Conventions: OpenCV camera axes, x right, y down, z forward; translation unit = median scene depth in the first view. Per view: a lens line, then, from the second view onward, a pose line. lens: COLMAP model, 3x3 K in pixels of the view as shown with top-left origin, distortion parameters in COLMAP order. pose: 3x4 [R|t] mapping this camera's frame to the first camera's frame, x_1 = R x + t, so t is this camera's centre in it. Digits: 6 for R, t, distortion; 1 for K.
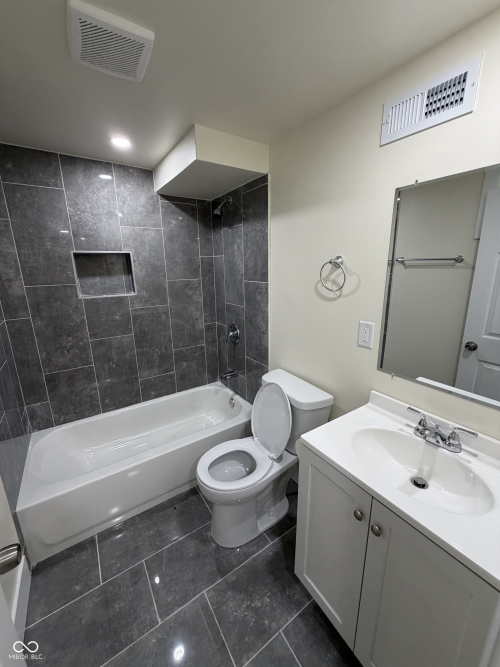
lens RADIAL K [[266.3, 0, 251.2], [0, 266.3, 332.0], [0, 0, 1]] dist [0.000556, 0.000190]
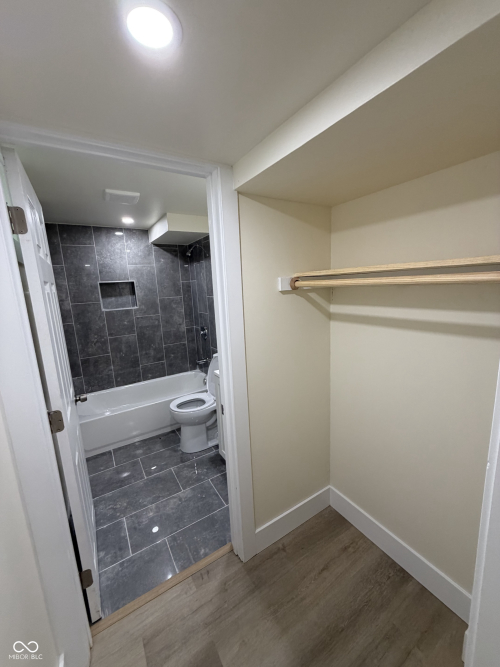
lens RADIAL K [[266.3, 0, 250.5], [0, 266.3, 331.5], [0, 0, 1]] dist [0.000556, 0.000190]
pose [[0.998978, -0.028216, -0.035317, 0.272283], [0.025803, 0.997418, -0.067017, 0.117207], [0.037117, 0.066038, 0.997127, -0.507417]]
